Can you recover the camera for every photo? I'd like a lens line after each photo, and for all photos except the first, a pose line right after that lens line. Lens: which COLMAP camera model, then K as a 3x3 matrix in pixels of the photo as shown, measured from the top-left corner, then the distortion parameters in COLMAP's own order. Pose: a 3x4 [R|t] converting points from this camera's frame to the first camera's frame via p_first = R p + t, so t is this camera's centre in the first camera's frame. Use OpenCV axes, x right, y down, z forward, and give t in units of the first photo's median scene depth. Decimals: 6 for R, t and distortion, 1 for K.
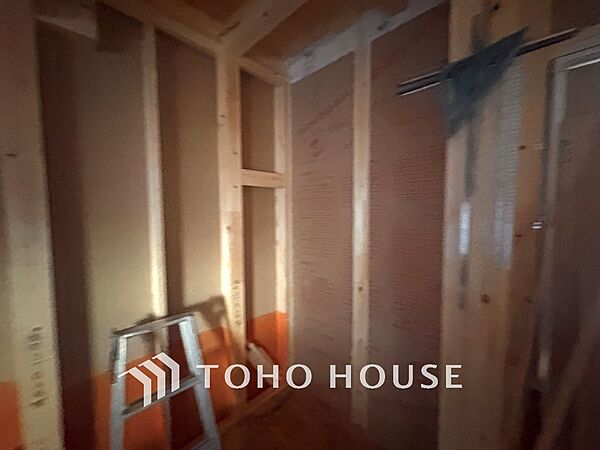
lens RADIAL K [[239.7, 0, 296.8], [0, 239.7, 222.5], [0, 0, 1]] dist [0.001111, 0.000191]
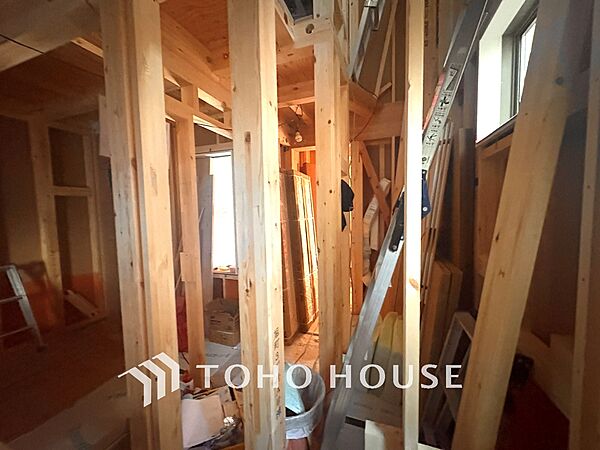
lens RADIAL K [[239.7, 0, 299.7], [0, 239.7, 224.7], [0, 0, 1]] dist [0.001111, 0.000191]
pose [[0.904489, -0.039272, 0.424686, 0.604550], [0.038501, 0.999204, 0.010401, 0.100720], [-0.424756, 0.006943, 0.905281, -1.267171]]
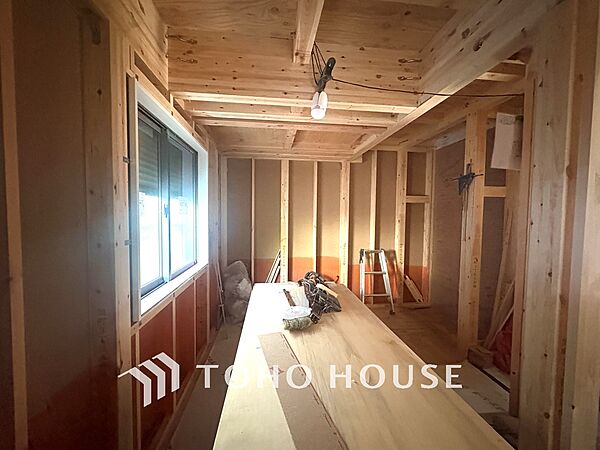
lens RADIAL K [[239.7, 0, 300.7], [0, 239.7, 223.9], [0, 0, 1]] dist [0.001111, 0.000191]
pose [[0.791295, 0.042449, -0.609959, 0.368228], [-0.054397, 0.998519, -0.001079, 0.099694], [0.609009, 0.034034, 0.792432, -1.377514]]
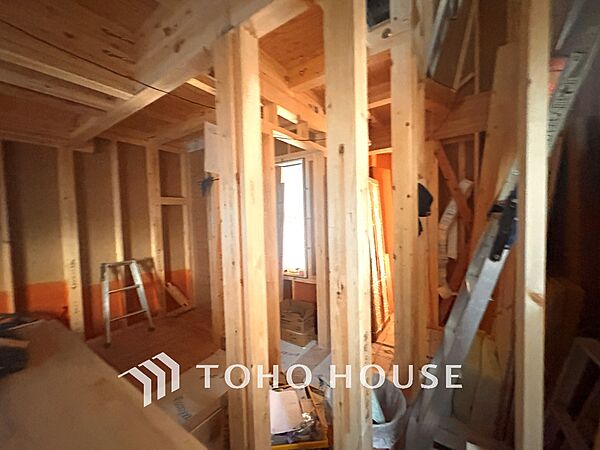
lens RADIAL K [[239.7, 0, 300.0], [0, 239.7, 224.9], [0, 0, 1]] dist [0.001111, 0.000191]
pose [[0.980244, -0.027866, 0.195818, 0.538140], [0.031848, 0.999344, -0.017214, 0.095984], [-0.195210, 0.023110, 0.980489, -1.271500]]
